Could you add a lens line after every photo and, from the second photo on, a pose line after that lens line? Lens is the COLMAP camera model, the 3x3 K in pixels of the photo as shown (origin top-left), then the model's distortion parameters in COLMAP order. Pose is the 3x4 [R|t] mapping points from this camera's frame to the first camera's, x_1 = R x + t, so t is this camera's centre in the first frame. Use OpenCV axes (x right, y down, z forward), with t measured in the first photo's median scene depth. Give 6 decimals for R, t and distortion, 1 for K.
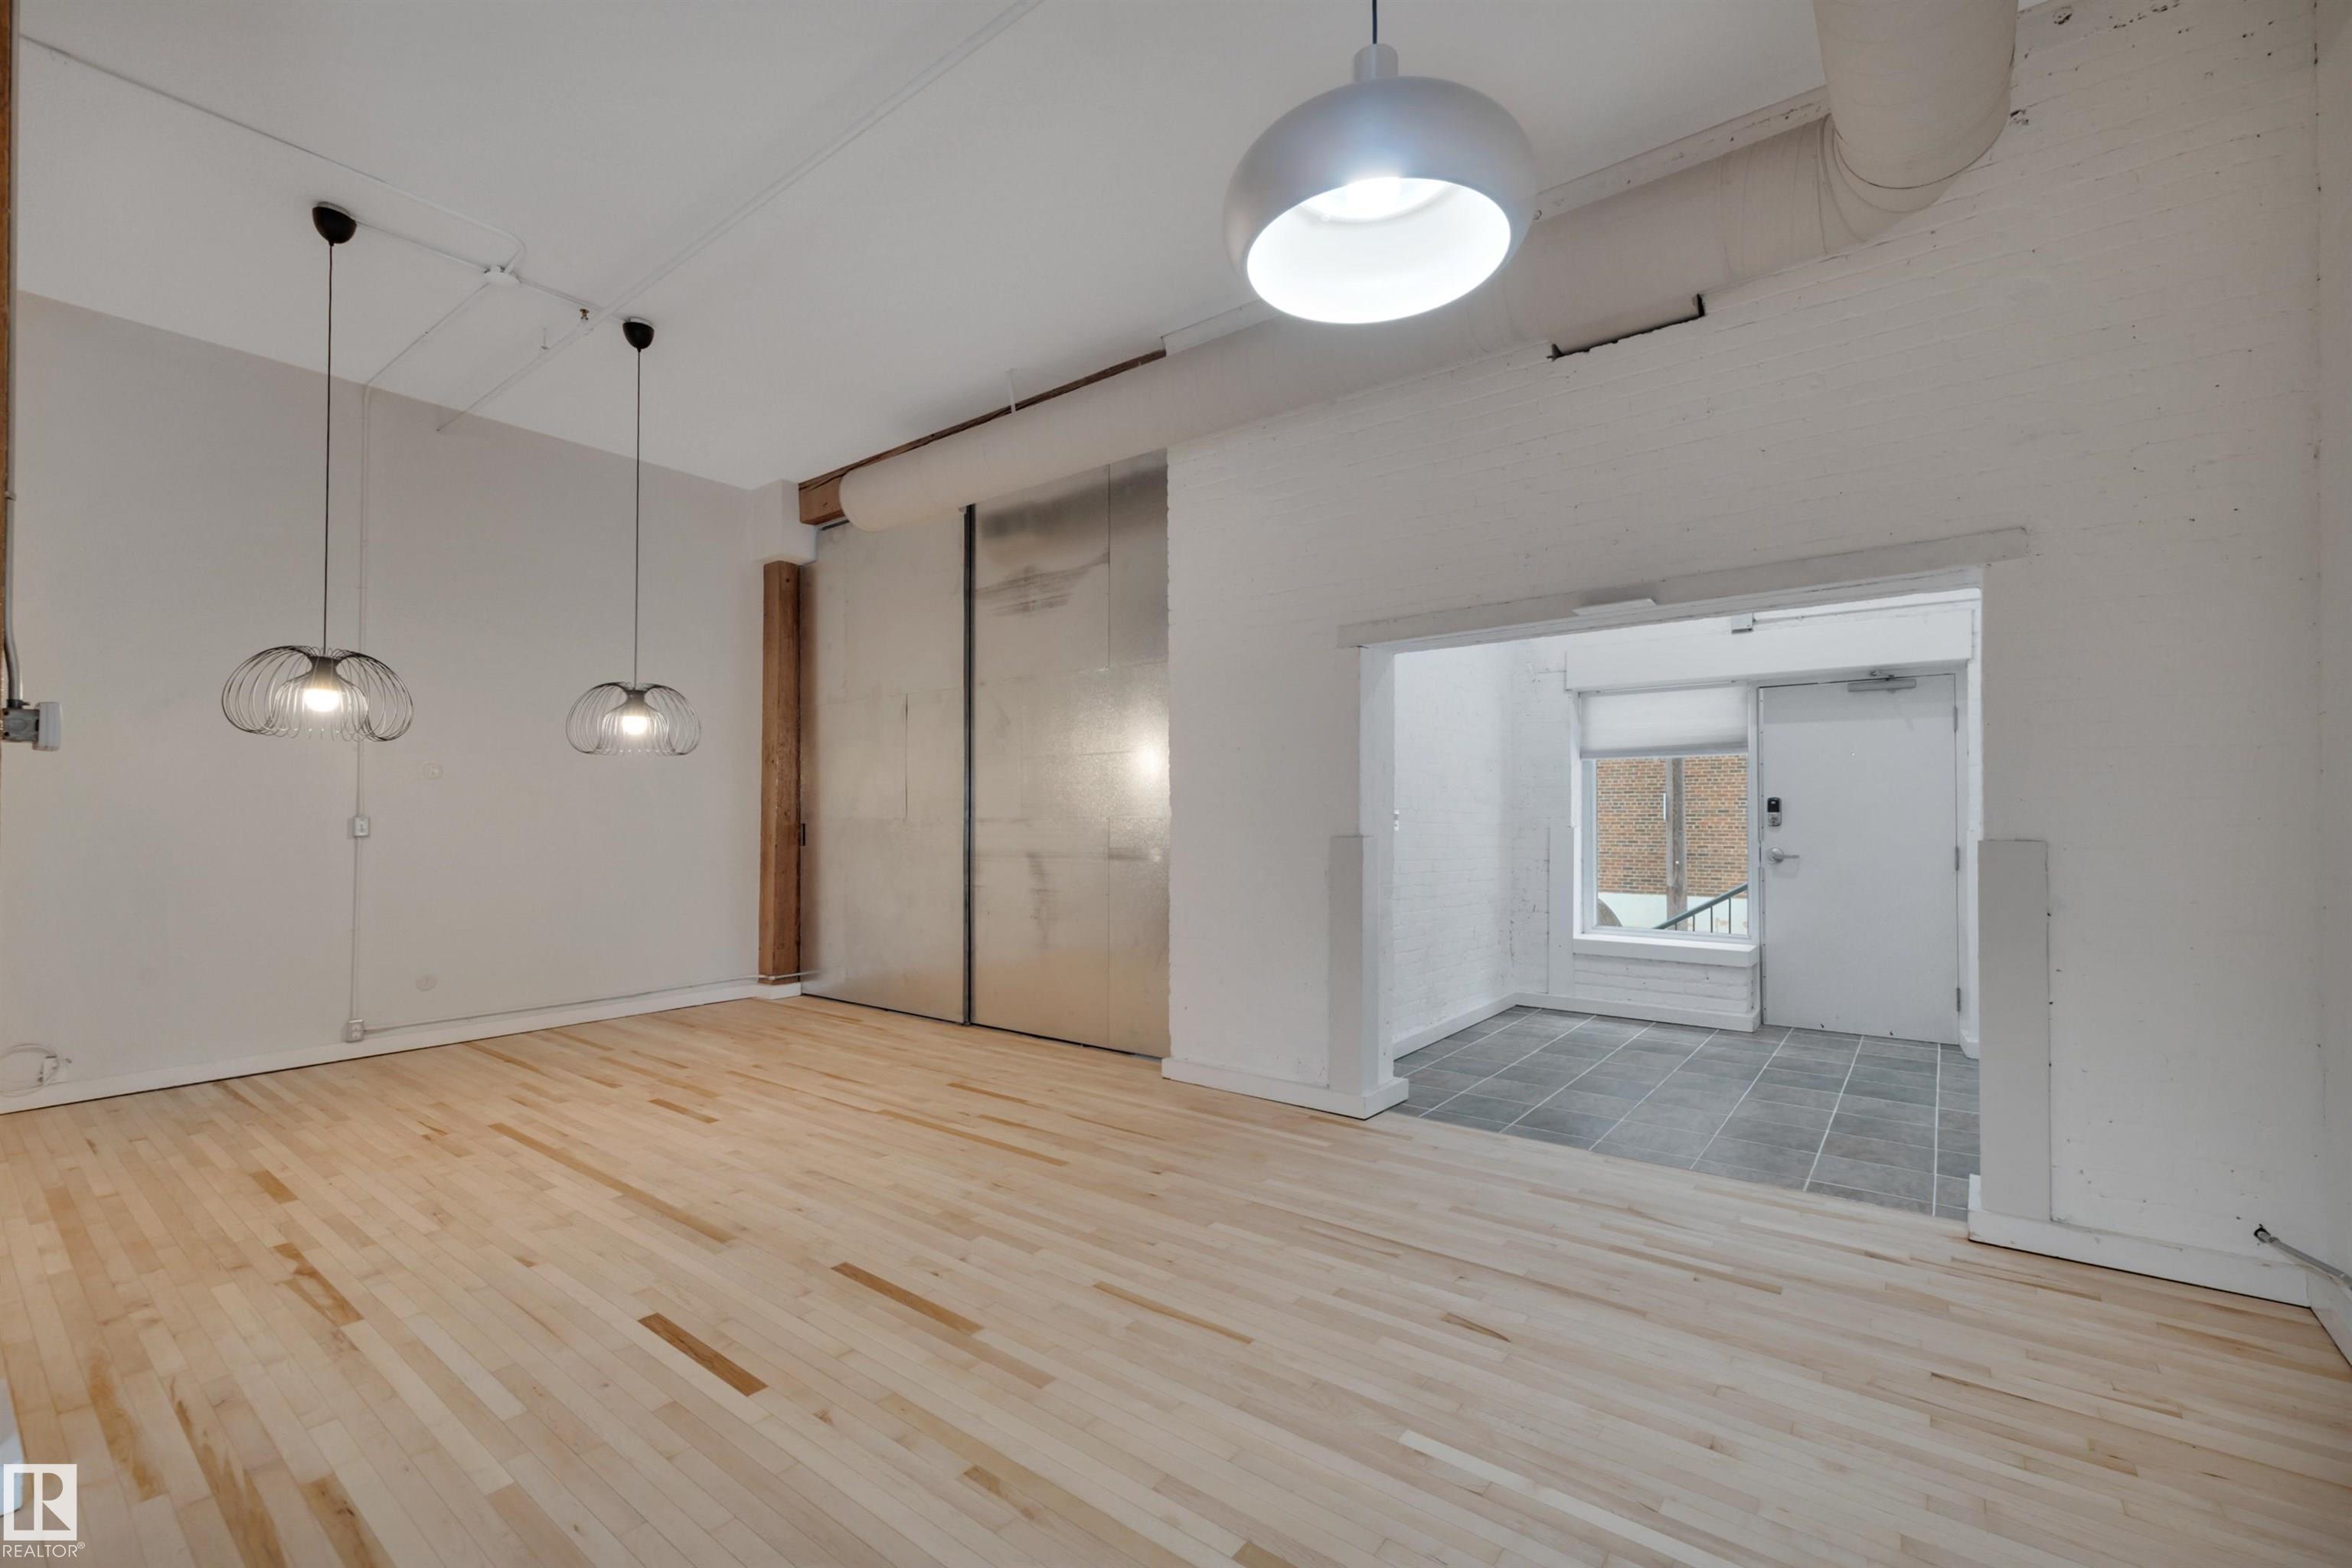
lens RADIAL K [[994.5, 0, 1163.5], [0, 994.5, 795.3], [0, 0, 1]] dist [0.012579, -0.003151]
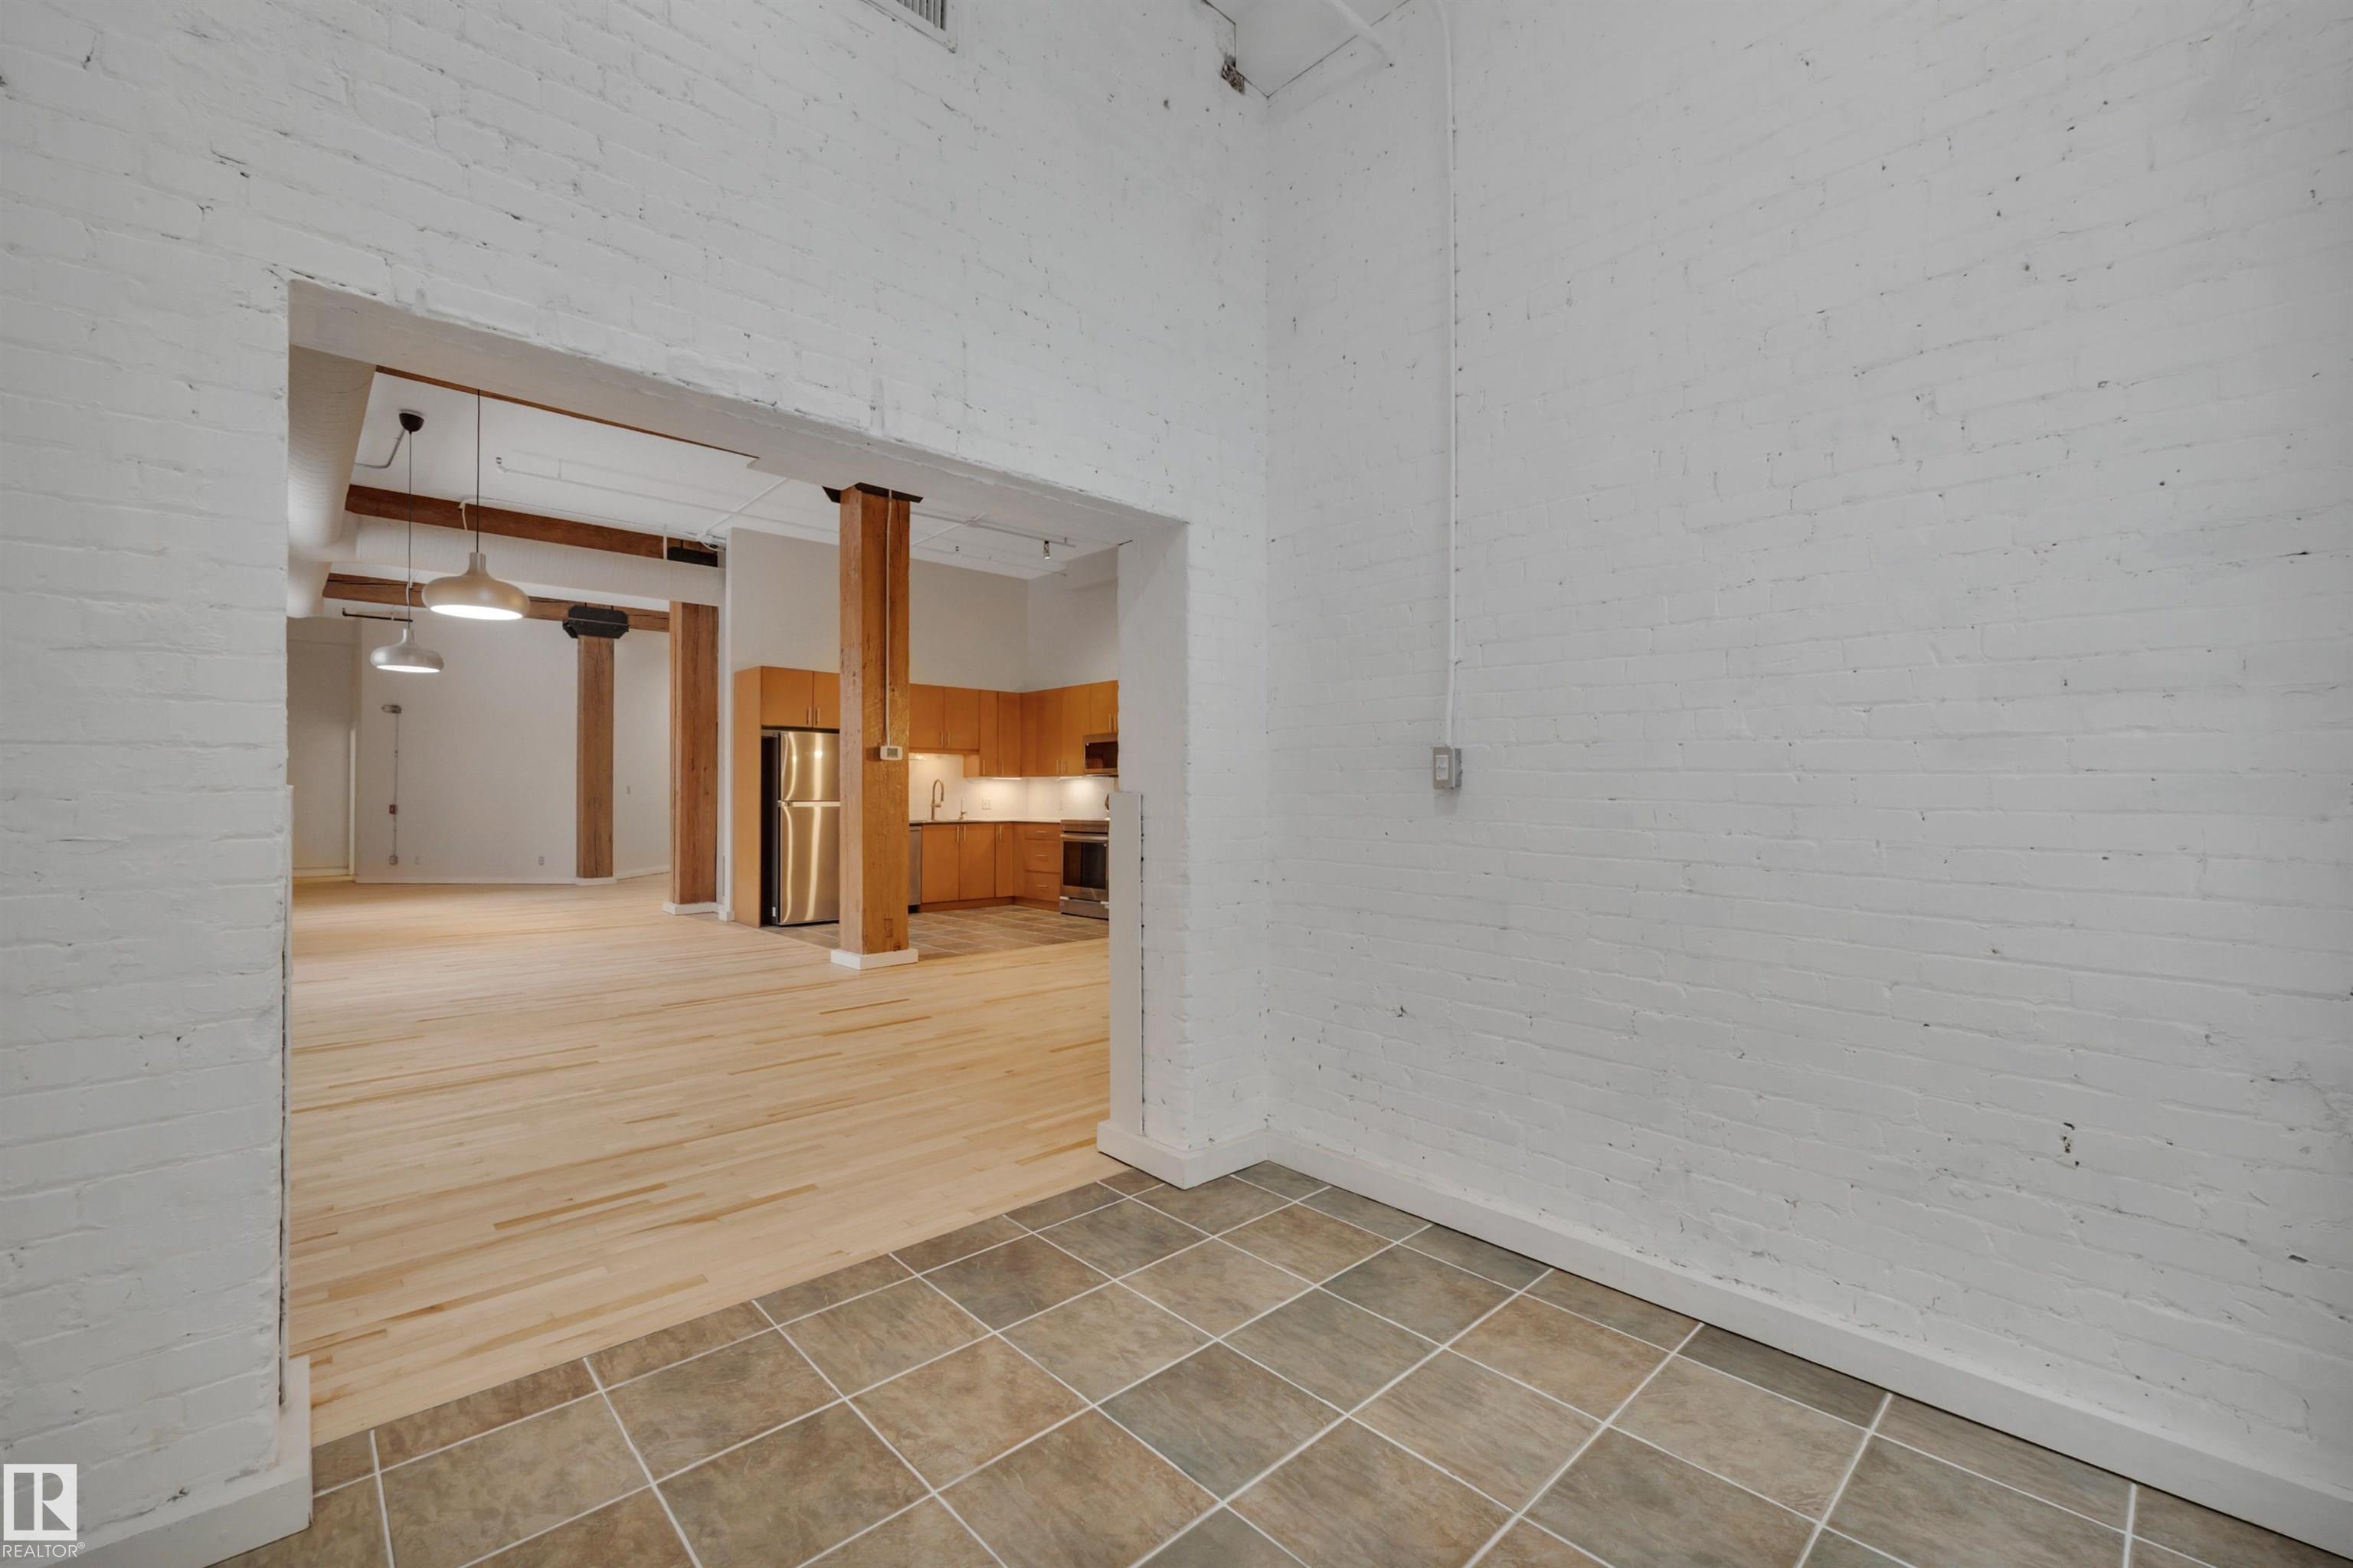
lens RADIAL K [[957.6, 0, 1159.5], [0, 957.6, 791.4], [0, 0, 1]] dist [0.000496, -0.000092]
pose [[-0.158110, 0.001404, -0.987421, 0.705668], [0.022083, 0.999754, -0.002114, 0.032894], [0.987175, -0.022139, -0.158102, 0.877316]]
